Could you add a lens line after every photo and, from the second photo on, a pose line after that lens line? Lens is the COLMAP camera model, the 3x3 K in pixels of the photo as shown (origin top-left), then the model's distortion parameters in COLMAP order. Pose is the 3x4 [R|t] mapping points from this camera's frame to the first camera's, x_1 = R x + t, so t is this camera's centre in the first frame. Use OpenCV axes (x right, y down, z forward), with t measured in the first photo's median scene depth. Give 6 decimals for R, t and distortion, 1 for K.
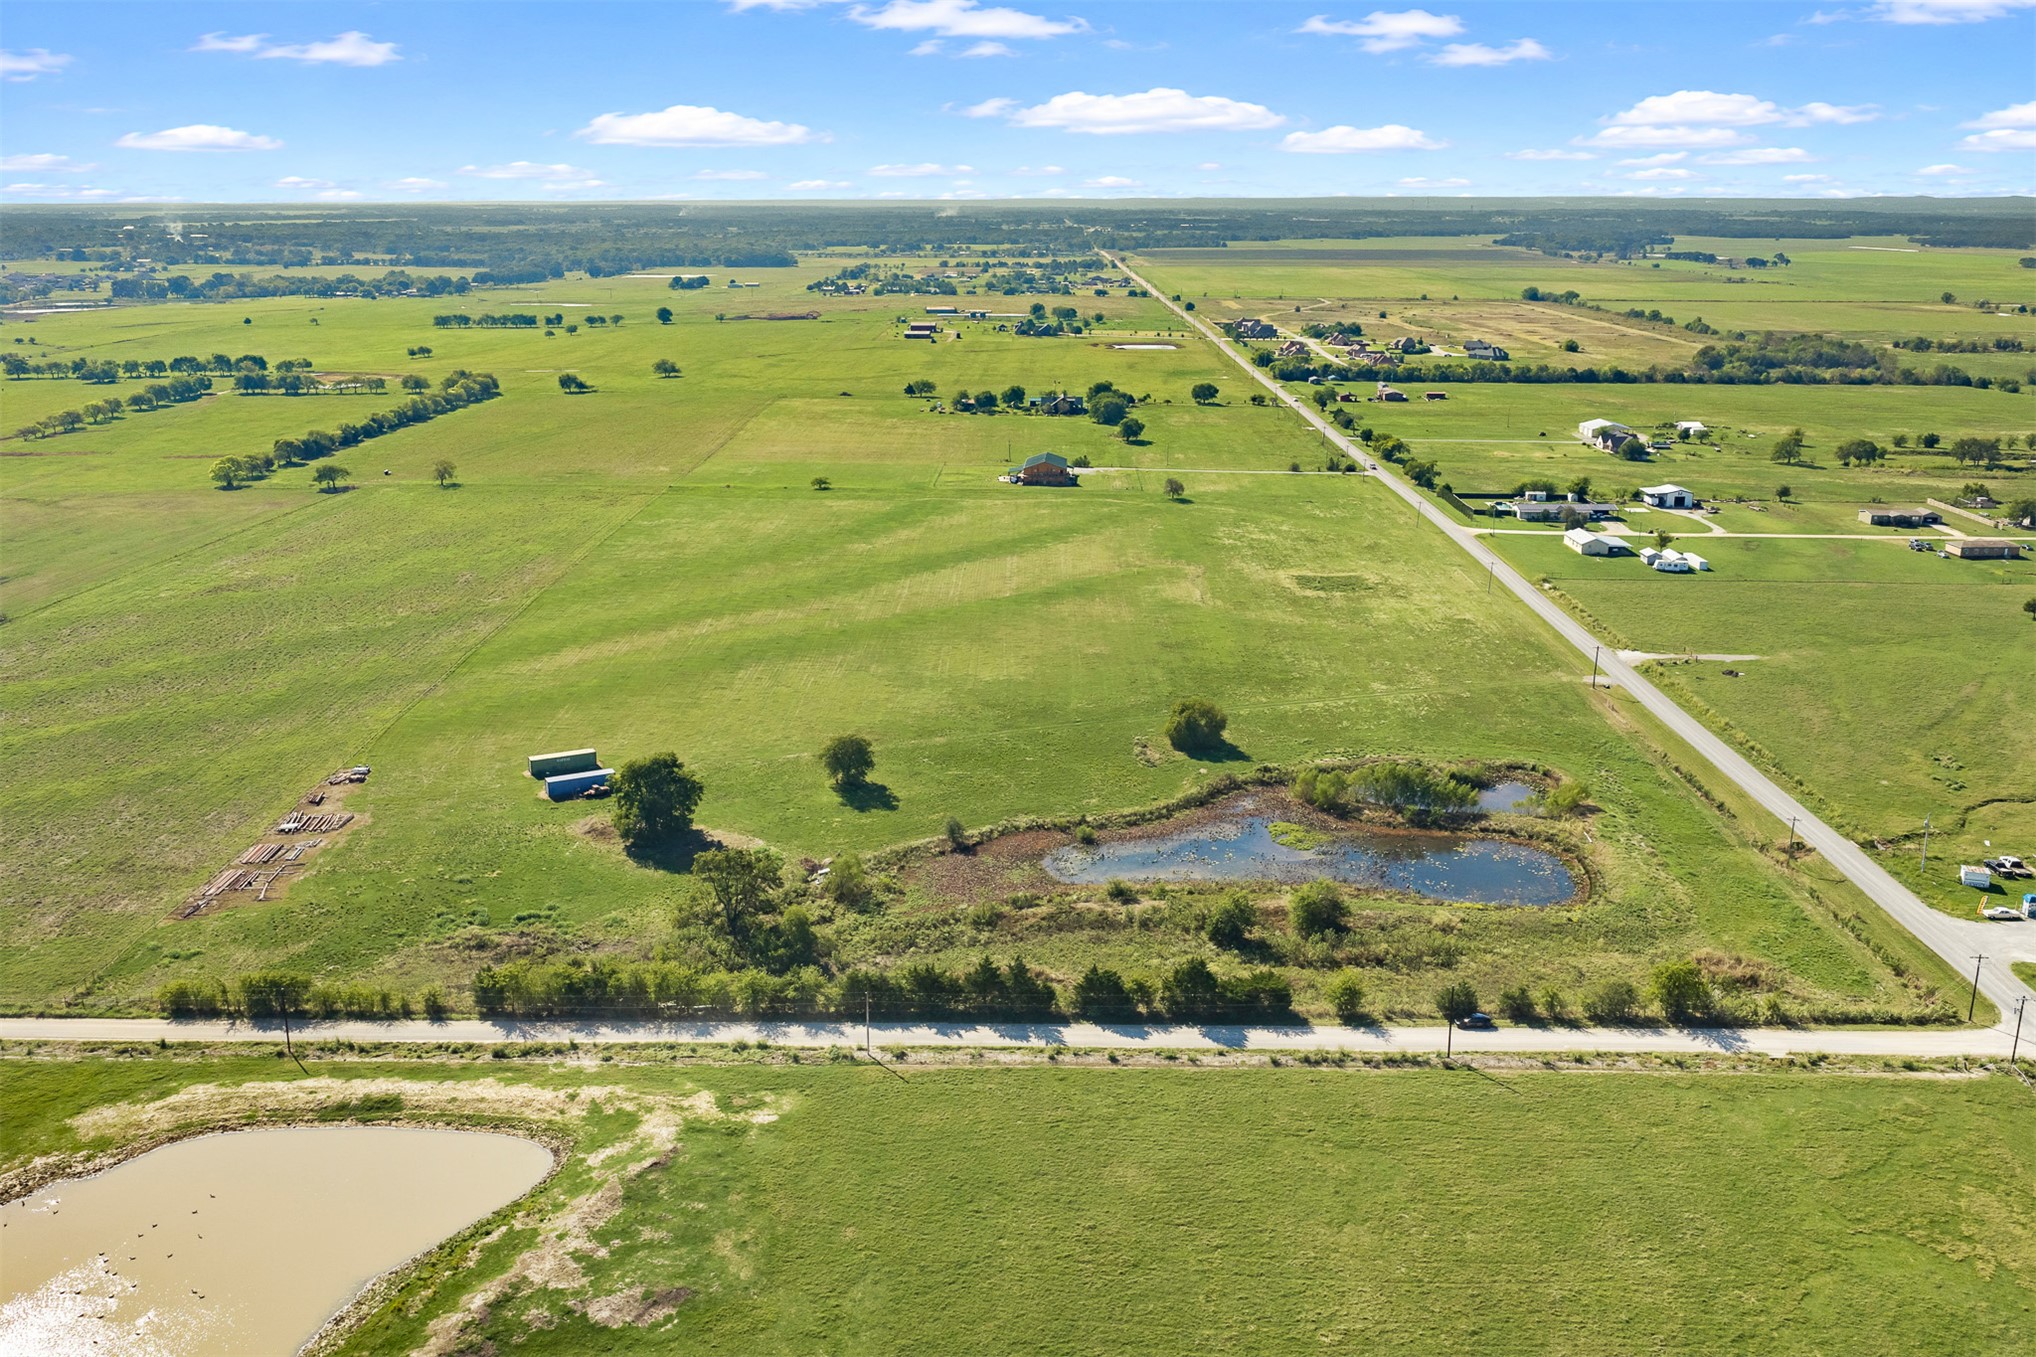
lens RADIAL K [[1687.5, 0, 1018.0], [0, 1687.5, 678.5], [0, 0, 1]] dist [0.028804, -0.059932]
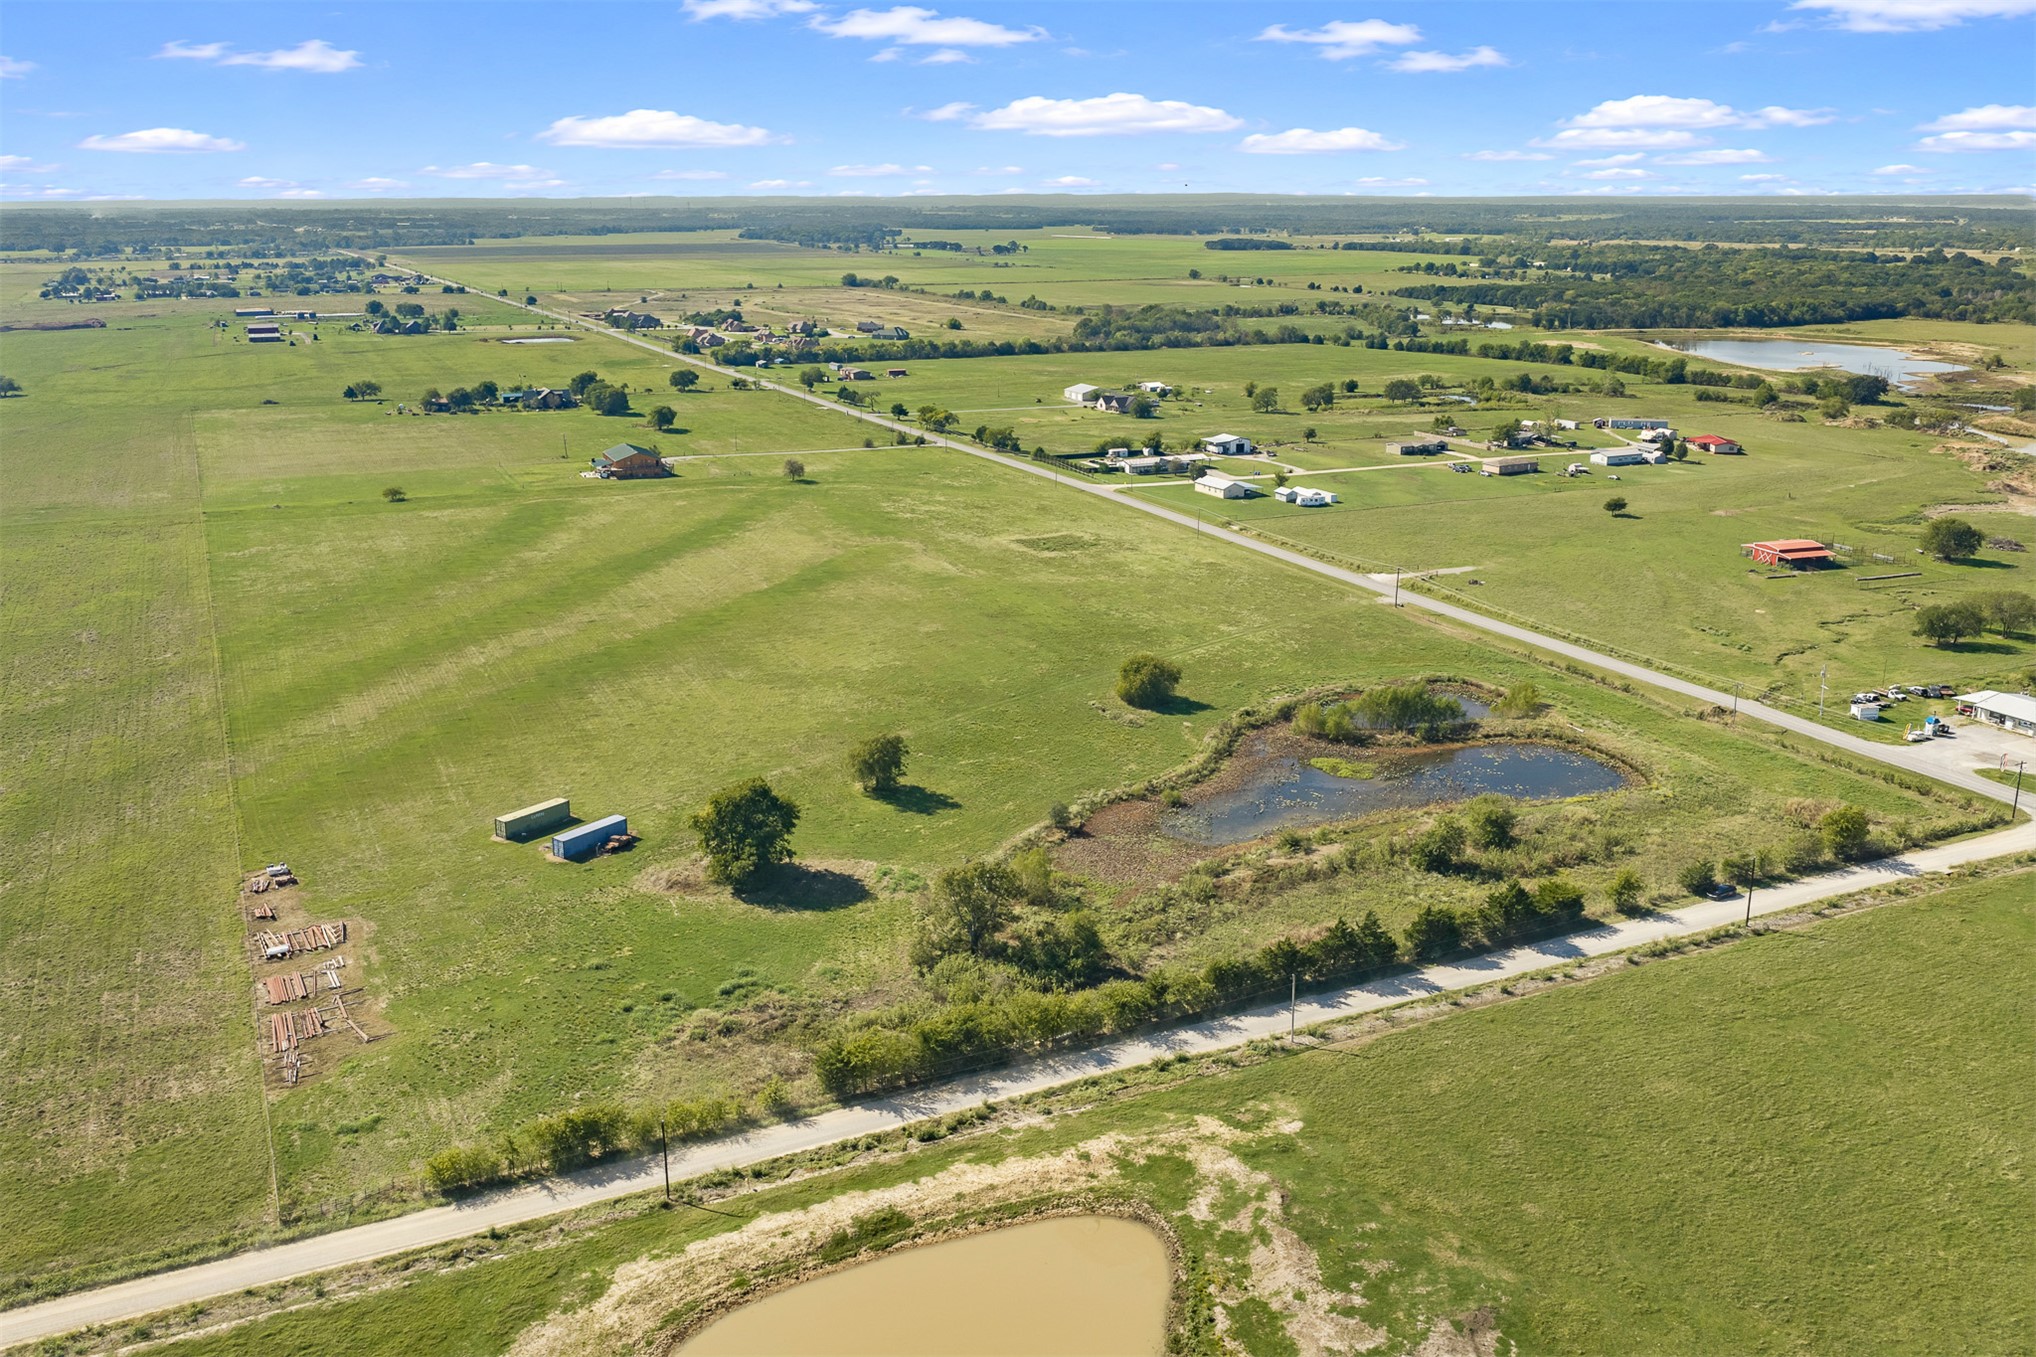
lens RADIAL K [[1687.5, 0, 1018.0], [0, 1687.5, 678.5], [0, 0, 1]] dist [0.028804, -0.059932]
pose [[0.897277, -0.125402, 0.423282, -0.213863], [0.125348, 0.991715, 0.028091, -0.006264], [-0.423298, 0.027852, 0.905562, 0.083066]]
